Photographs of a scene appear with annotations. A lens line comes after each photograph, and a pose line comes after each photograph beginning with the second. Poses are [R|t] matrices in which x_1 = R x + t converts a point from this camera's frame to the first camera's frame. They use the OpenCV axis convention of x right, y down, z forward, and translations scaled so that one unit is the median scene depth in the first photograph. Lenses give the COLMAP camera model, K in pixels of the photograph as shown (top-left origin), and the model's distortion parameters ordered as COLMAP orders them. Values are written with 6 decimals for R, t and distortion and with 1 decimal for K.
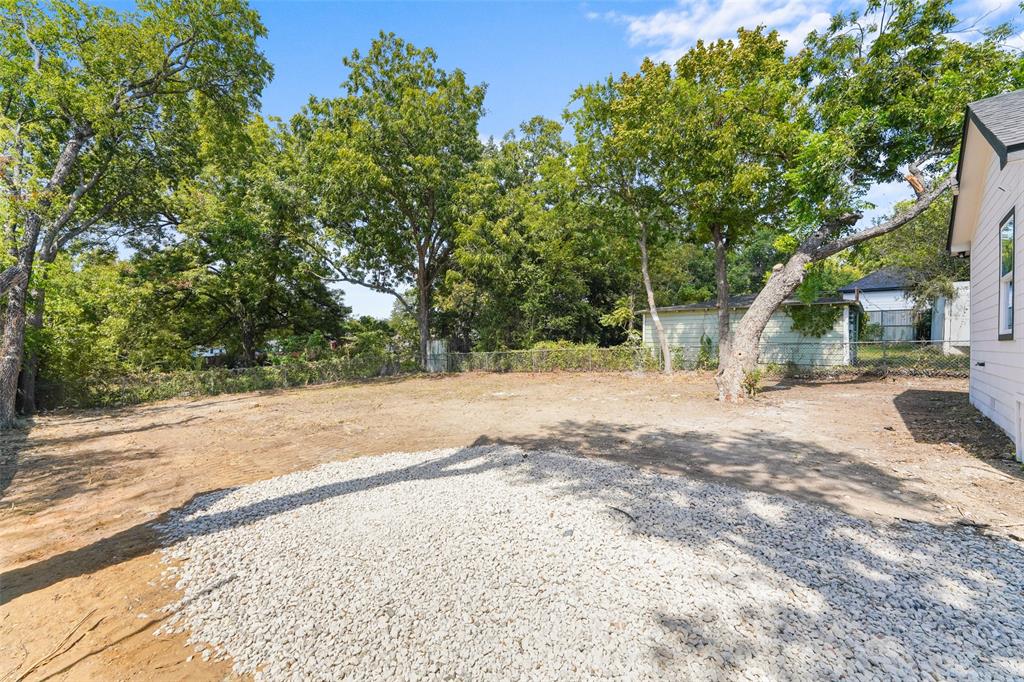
lens RADIAL K [[407.0, 0, 508.8], [0, 407.0, 341.1], [0, 0, 1]] dist [0.002873, 0.001376]
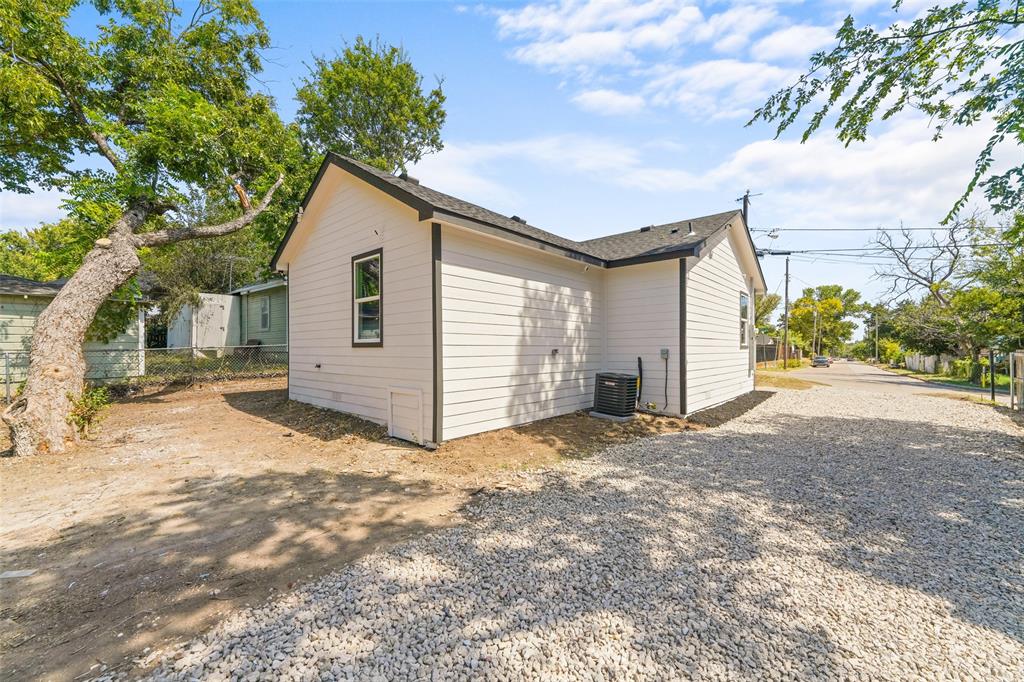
lens RADIAL K [[407.0, 0, 505.5], [0, 407.0, 343.9], [0, 0, 1]] dist [0.002873, 0.001376]
pose [[-0.015964, 0.000604, 0.999872, -0.123240], [0.001912, 0.999998, -0.000574, -0.013188], [-0.999871, 0.001903, -0.015965, 0.708640]]
